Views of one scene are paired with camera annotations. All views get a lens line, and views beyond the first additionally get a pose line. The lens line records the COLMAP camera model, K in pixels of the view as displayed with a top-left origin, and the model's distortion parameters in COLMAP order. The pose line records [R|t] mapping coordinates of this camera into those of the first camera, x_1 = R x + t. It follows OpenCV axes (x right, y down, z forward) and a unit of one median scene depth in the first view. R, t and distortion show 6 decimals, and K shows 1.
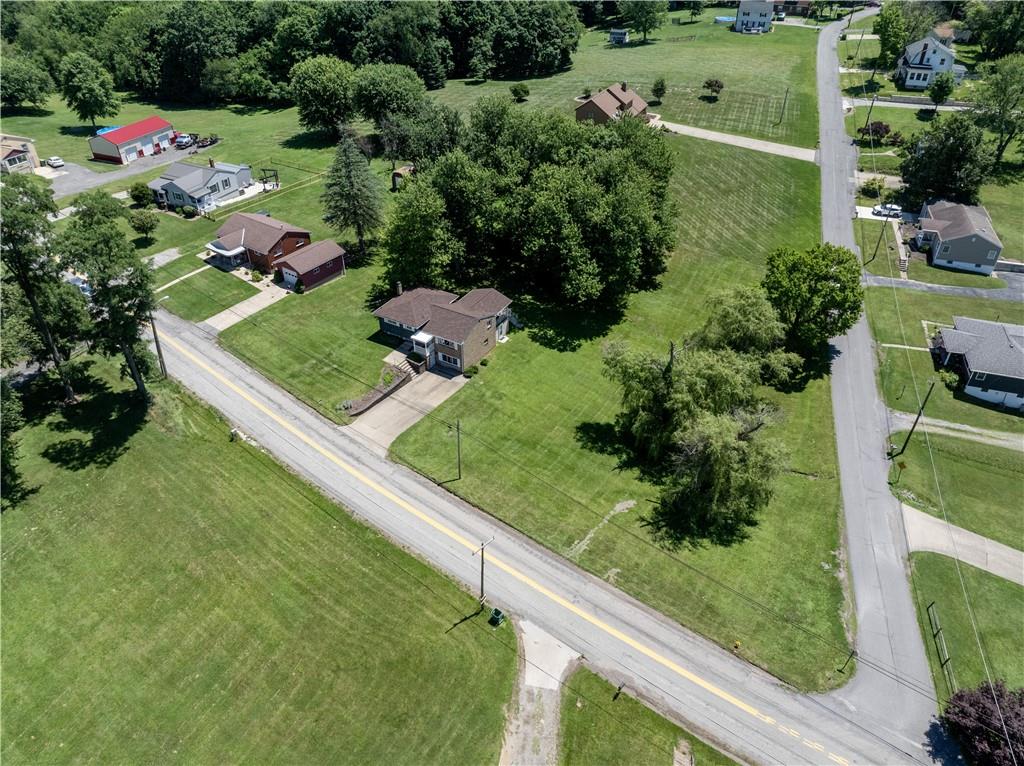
lens RADIAL K [[715.5, 0, 511.1], [0, 715.5, 384.2], [0, 0, 1]] dist [-0.024780, 0.004444]
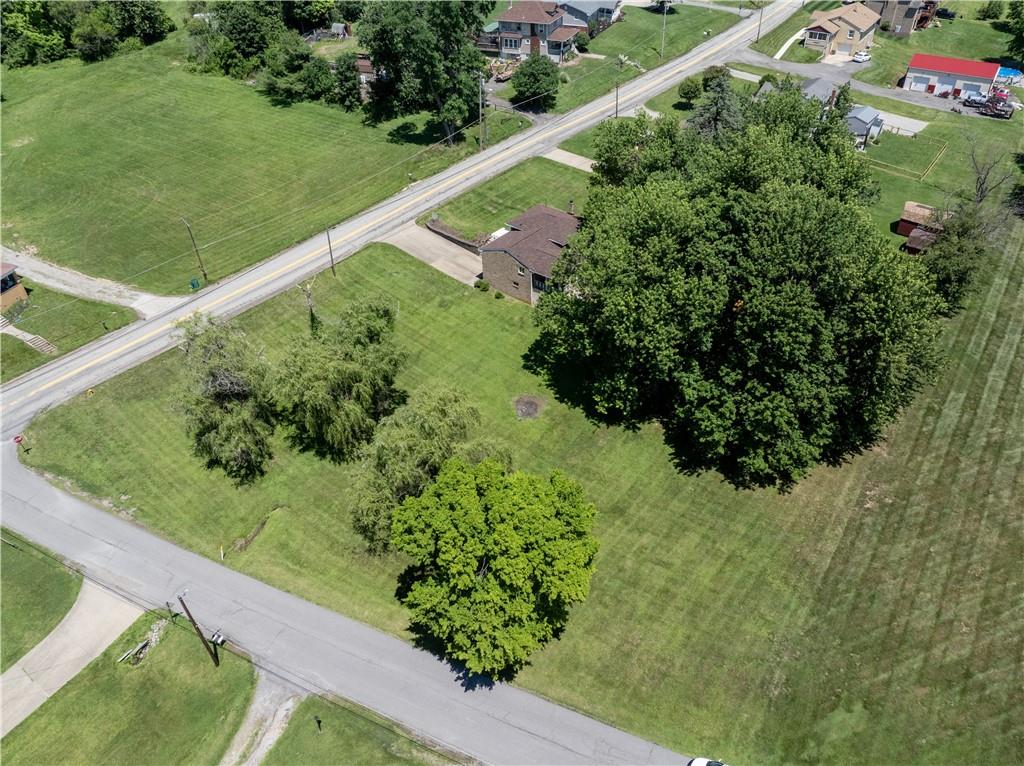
lens RADIAL K [[715.5, 0, 511.0], [0, 715.5, 382.3], [0, 0, 1]] dist [-0.024780, 0.004444]
pose [[-0.140457, 0.637798, -0.757289, 0.874731], [-0.572767, 0.571548, 0.587598, -0.617514], [0.807595, 0.516282, 0.285031, 0.931084]]
